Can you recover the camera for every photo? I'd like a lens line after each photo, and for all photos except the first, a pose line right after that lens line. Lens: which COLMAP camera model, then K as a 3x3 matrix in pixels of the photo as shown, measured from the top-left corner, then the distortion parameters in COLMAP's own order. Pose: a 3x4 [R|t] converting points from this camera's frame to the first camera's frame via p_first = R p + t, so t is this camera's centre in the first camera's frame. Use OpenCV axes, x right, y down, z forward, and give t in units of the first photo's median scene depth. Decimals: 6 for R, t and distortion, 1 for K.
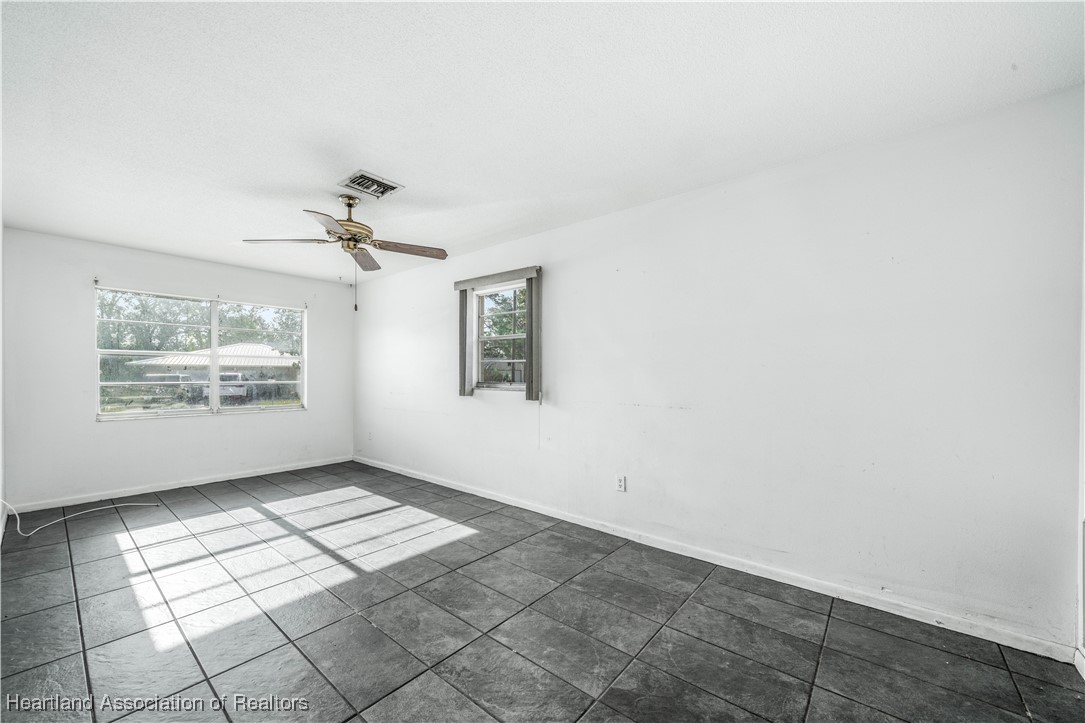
lens RADIAL K [[417.0, 0, 529.9], [0, 417.0, 362.7], [0, 0, 1]] dist [0.010467, 0.000021]
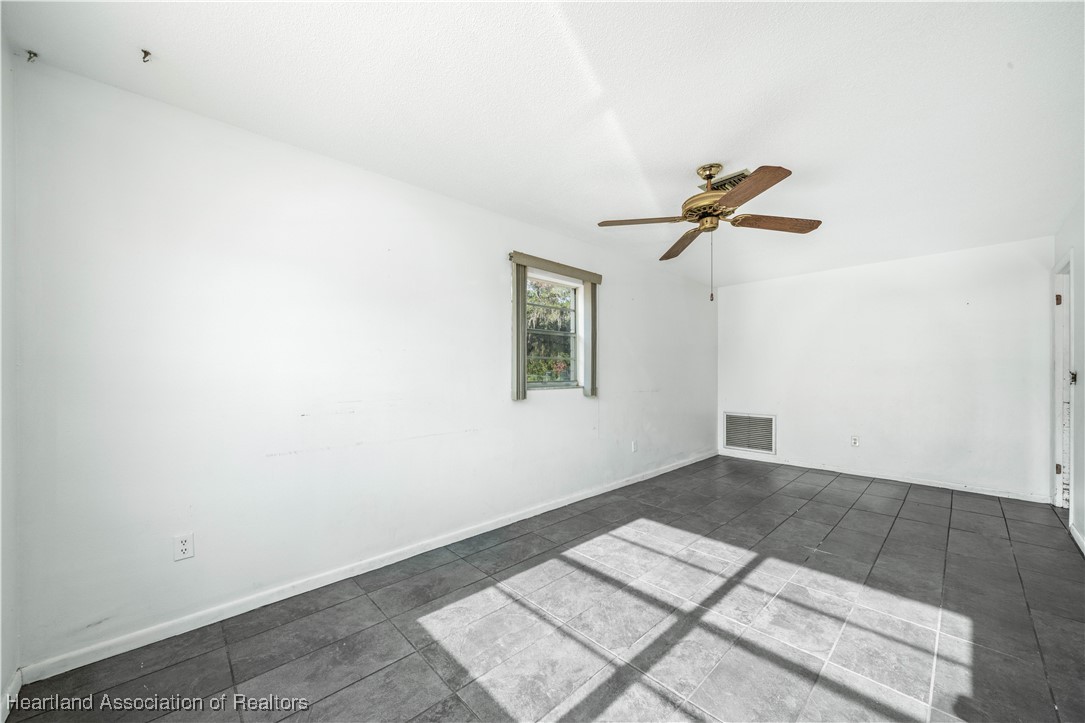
lens RADIAL K [[401.0, 0, 532.9], [0, 401.0, 366.7], [0, 0, 1]] dist [-0.000509, 0.000039]
pose [[0.113983, 0.009805, 0.993434, -1.037920], [-0.026846, 0.999617, -0.006786, 0.025671], [-0.993120, -0.025896, 0.114202, 1.024540]]
